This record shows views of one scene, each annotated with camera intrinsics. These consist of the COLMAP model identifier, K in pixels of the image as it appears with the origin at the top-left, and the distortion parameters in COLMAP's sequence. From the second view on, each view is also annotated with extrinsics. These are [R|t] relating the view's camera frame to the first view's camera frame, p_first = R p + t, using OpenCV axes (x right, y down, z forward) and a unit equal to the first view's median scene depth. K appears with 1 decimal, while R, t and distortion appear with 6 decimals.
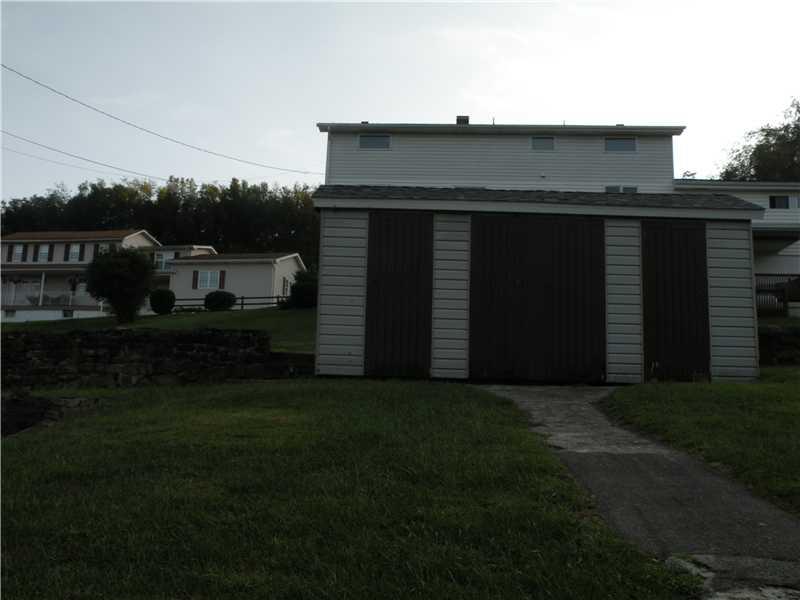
lens RADIAL K [[761.5, 0, 400.0], [0, 761.5, 300.0], [0, 0, 1]] dist [-0.015513, 0.002157]
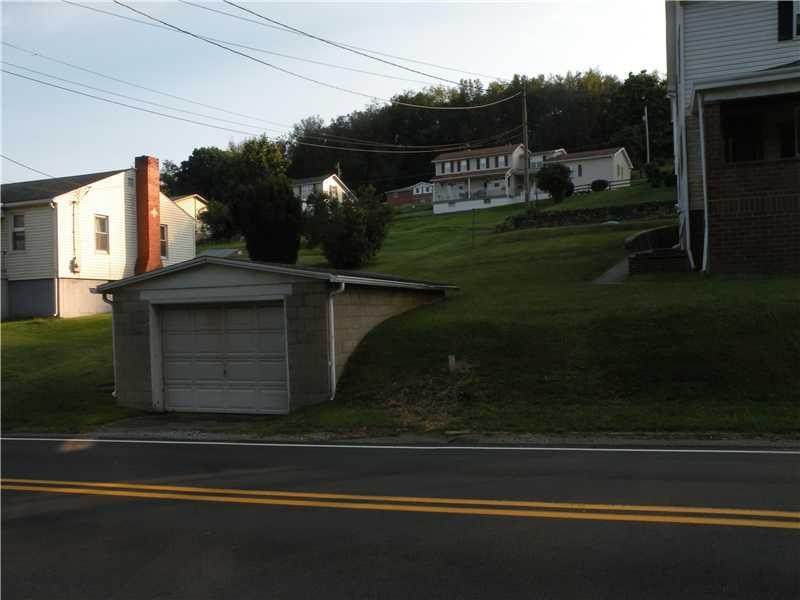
lens RADIAL K [[761.5, 0, 400.0], [0, 761.5, 300.0], [0, 0, 1]] dist [-0.015513, 0.002157]
pose [[0.946447, -0.055200, -0.318106, -0.032045], [0.108030, 0.982628, 0.150906, -0.013822], [0.304249, -0.177189, 0.935968, -0.220648]]
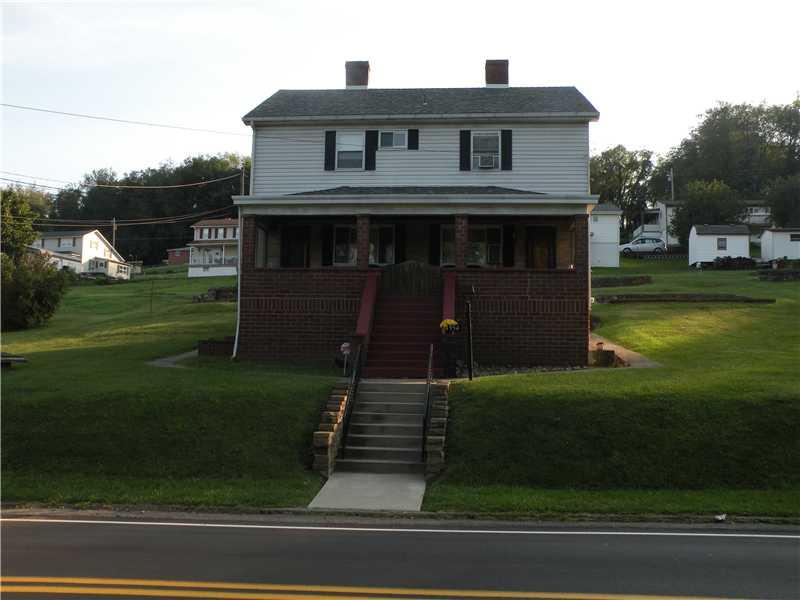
lens RADIAL K [[742.4, 0, 400.0], [0, 742.4, 300.0], [0, 0, 1]] dist [-0.132280, 0.229361]
pose [[0.997857, -0.013048, -0.064114, 0.014436], [0.018600, 0.996054, 0.086773, -0.016832], [0.062729, -0.087779, 0.994163, -0.225905]]
